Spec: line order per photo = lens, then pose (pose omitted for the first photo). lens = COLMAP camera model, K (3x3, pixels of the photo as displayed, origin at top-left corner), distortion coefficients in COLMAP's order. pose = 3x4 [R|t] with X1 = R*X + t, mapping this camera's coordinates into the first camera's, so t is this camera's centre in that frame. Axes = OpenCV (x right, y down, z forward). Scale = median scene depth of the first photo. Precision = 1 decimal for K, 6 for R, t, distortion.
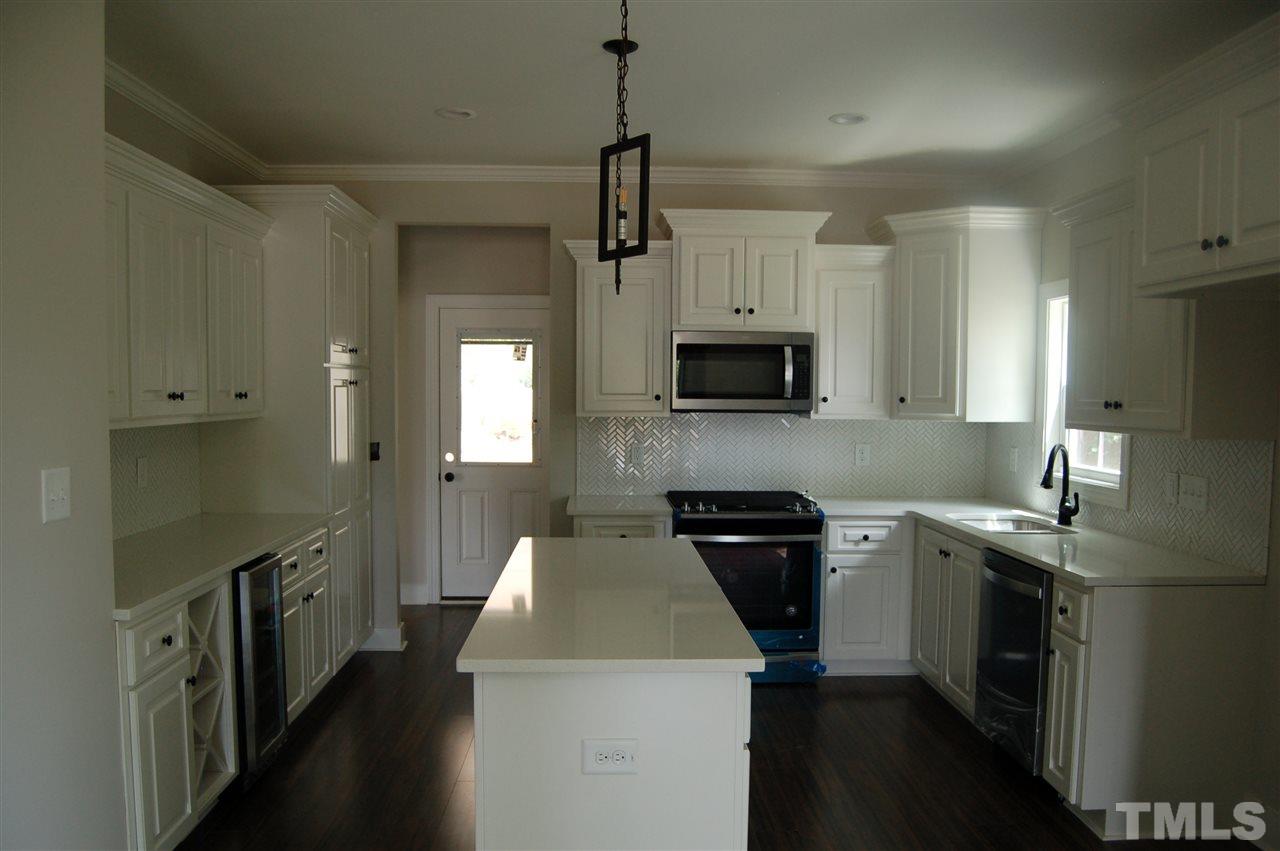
lens RADIAL K [[998.7, 0, 639.8], [0, 998.7, 457.9], [0, 0, 1]] dist [-0.097212, 0.043204]
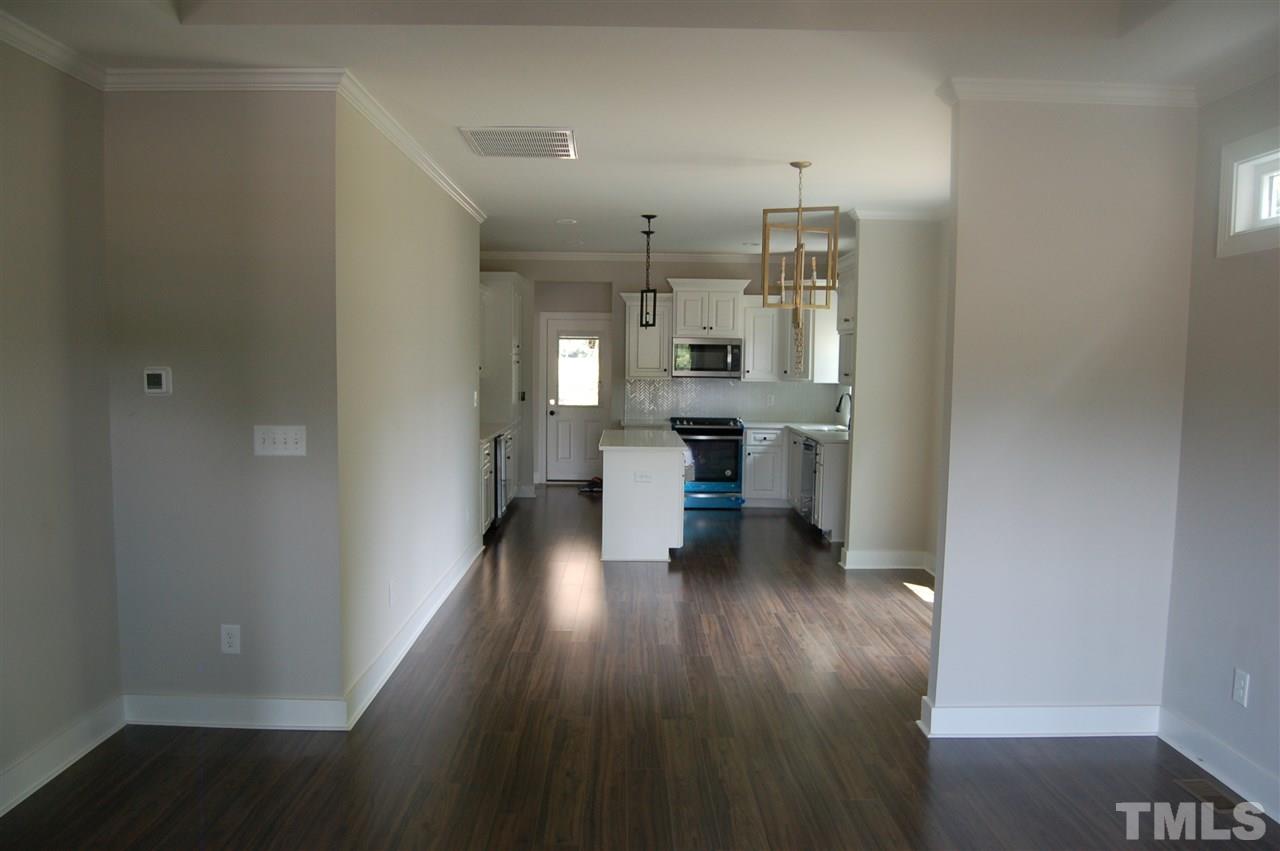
lens RADIAL K [[998.7, 0, 639.8], [0, 998.7, 457.9], [0, 0, 1]] dist [-0.097212, 0.043204]
pose [[0.999597, 0.008666, -0.027032, 0.023230], [-0.007828, 0.999490, 0.030952, 0.058292], [0.027286, -0.030728, 0.999155, -1.084207]]
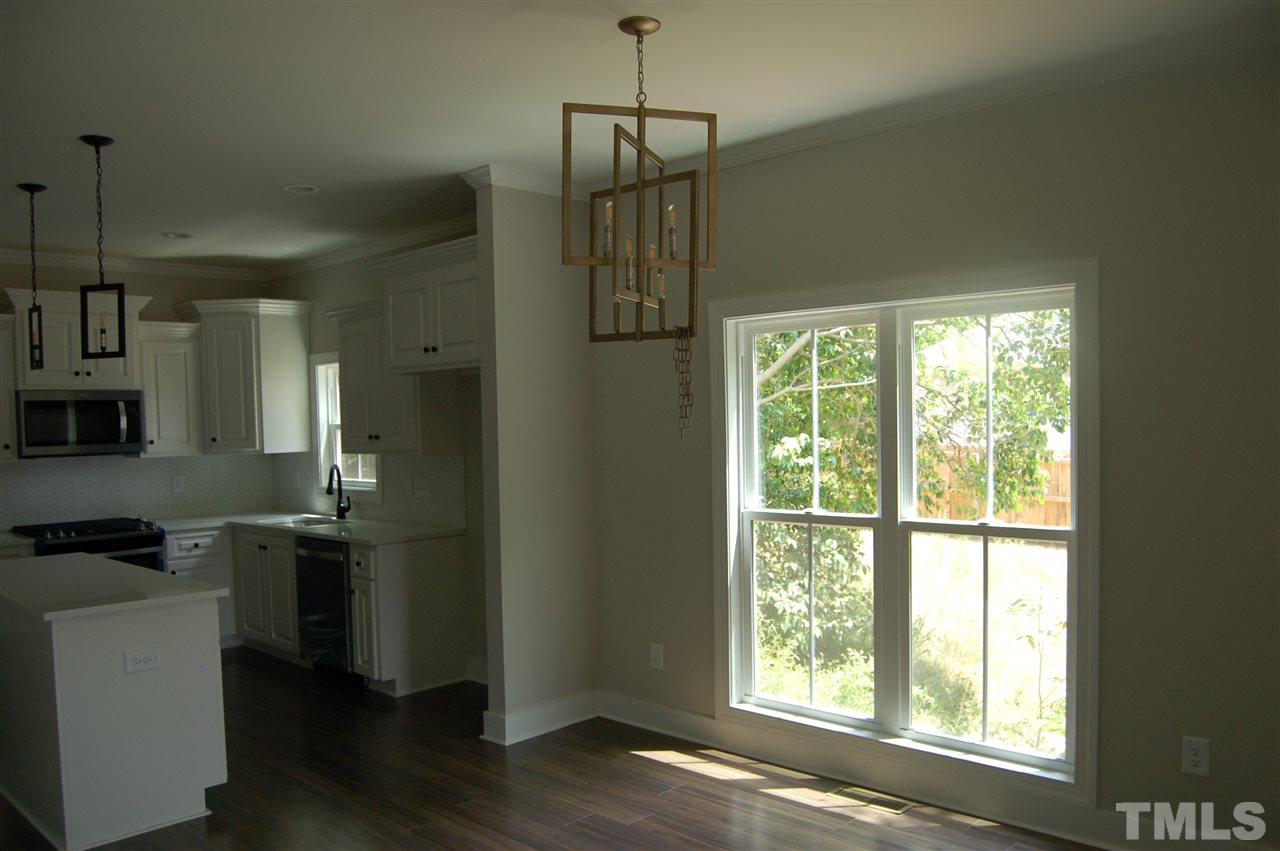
lens RADIAL K [[998.7, 0, 639.8], [0, 998.7, 457.9], [0, 0, 1]] dist [-0.097212, 0.043204]
pose [[0.720171, -0.052908, 0.691776, -0.241288], [0.075894, 0.997112, -0.002748, 0.013003], [-0.689633, 0.054480, 0.722107, -0.349224]]
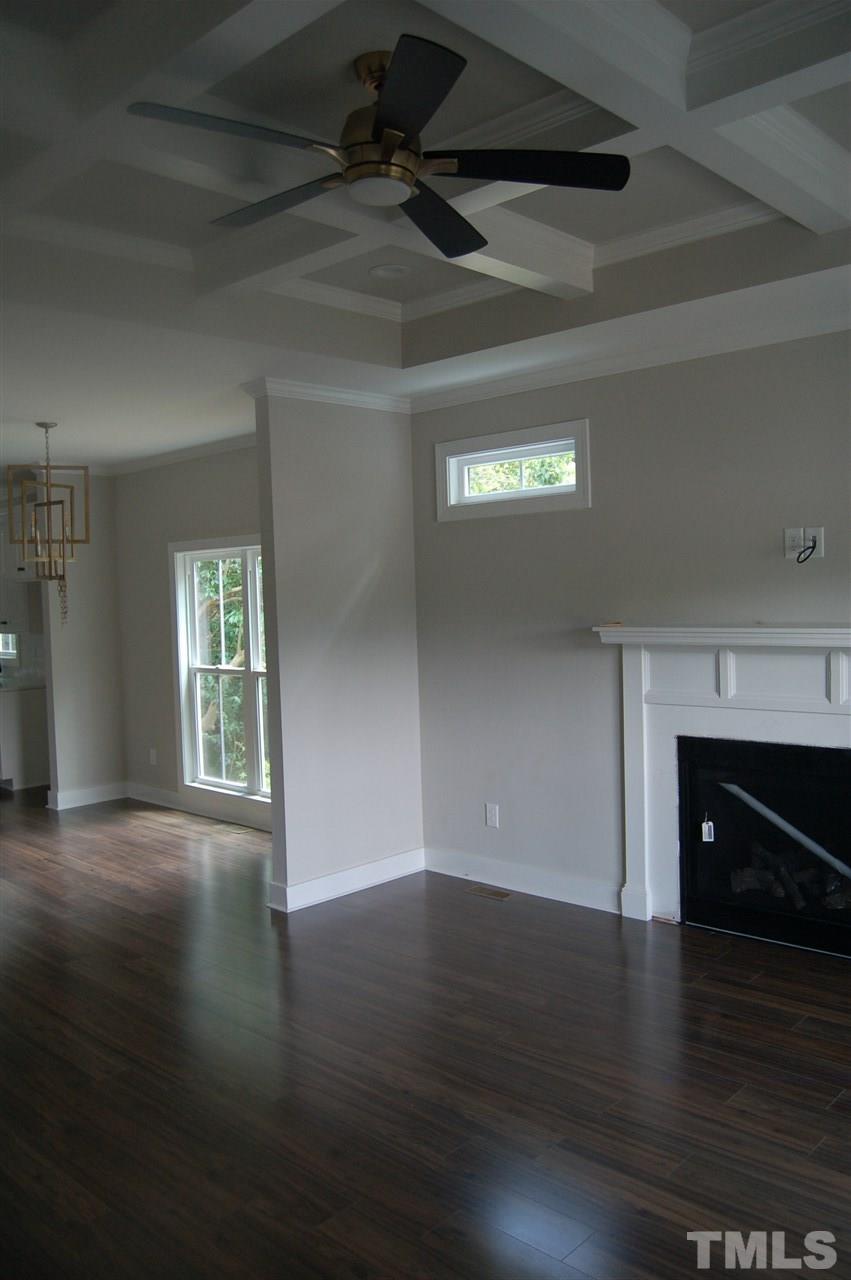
lens RADIAL K [[998.7, 0, 453.6], [0, 998.7, 646.8], [0, 0, 1]] dist [-0.097212, 0.043204]
pose [[0.707836, -0.068750, 0.703023, -0.324613], [0.082788, 0.996468, 0.014092, 0.046641], [-0.701509, 0.048227, 0.711027, -1.107993]]
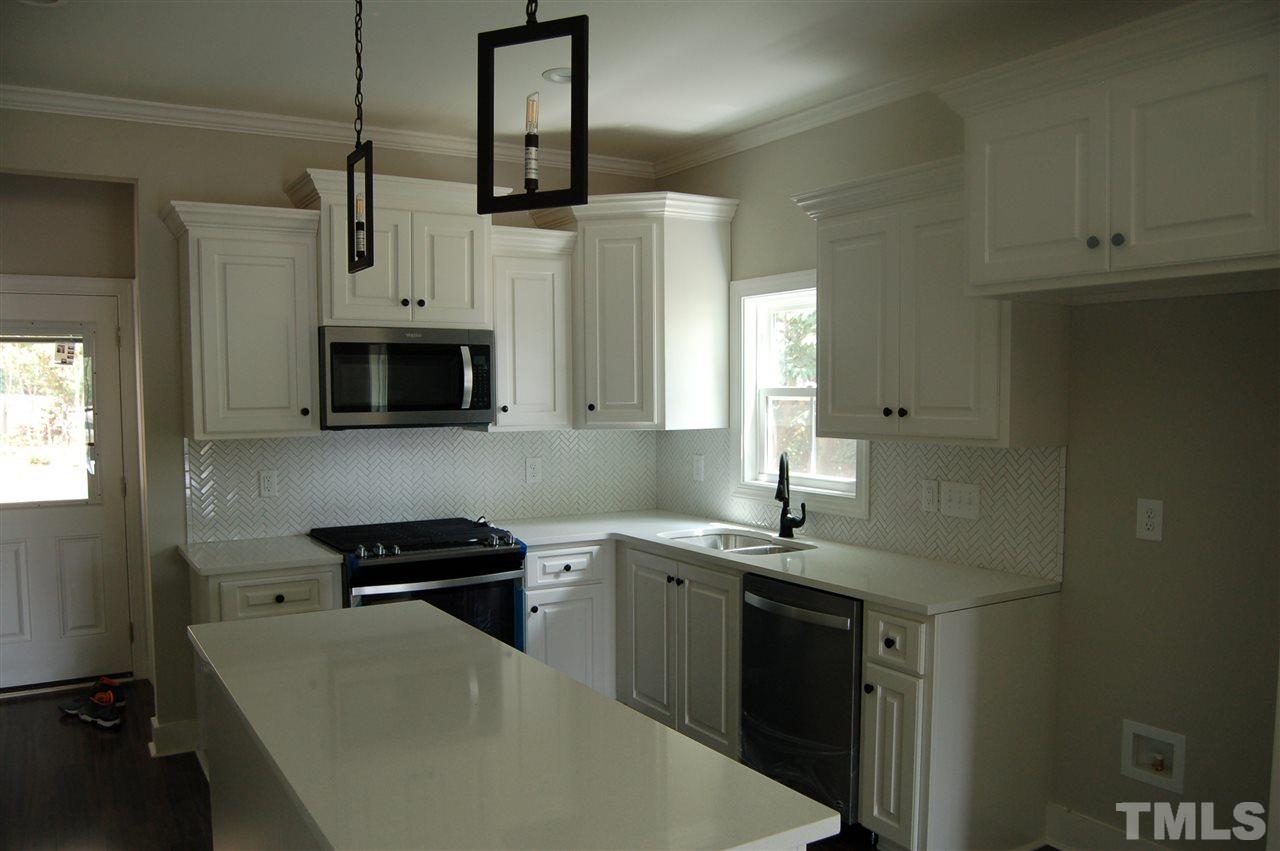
lens RADIAL K [[998.7, 0, 639.8], [0, 998.7, 457.9], [0, 0, 1]] dist [-0.097212, 0.043204]
pose [[0.872485, -0.045462, 0.486522, -0.135609], [0.044477, 0.998918, 0.013580, -0.024329], [-0.486613, 0.009791, 0.873563, 0.209070]]
